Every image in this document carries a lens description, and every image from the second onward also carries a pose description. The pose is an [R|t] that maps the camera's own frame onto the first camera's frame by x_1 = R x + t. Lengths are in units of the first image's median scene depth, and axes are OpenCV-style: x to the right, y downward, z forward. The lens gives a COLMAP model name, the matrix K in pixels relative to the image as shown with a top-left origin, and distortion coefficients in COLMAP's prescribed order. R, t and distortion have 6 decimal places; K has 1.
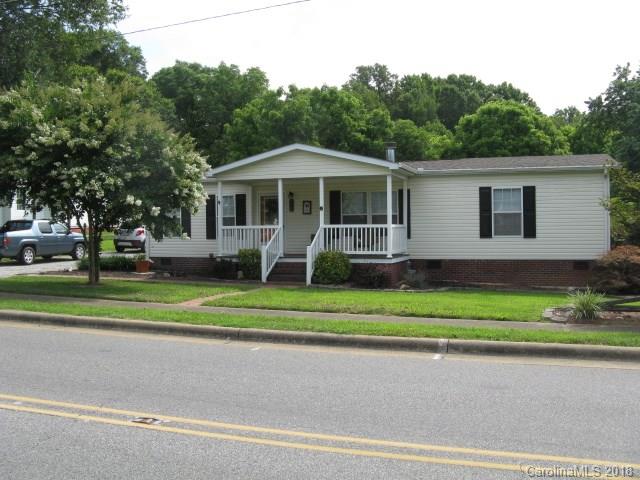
lens RADIAL K [[669.2, 0, 320.0], [0, 669.2, 240.0], [0, 0, 1]] dist [-0.174451, 0.188534]
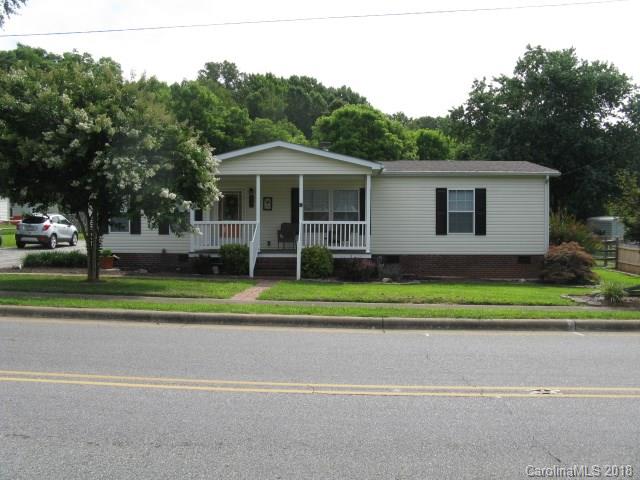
lens RADIAL K [[669.2, 0, 320.0], [0, 669.2, 240.0], [0, 0, 1]] dist [-0.174451, 0.188534]
pose [[0.961230, 0.004070, 0.275719, -0.242843], [-0.005007, 0.999984, 0.002694, 0.003376], [-0.275704, -0.003970, 0.961234, 0.002580]]
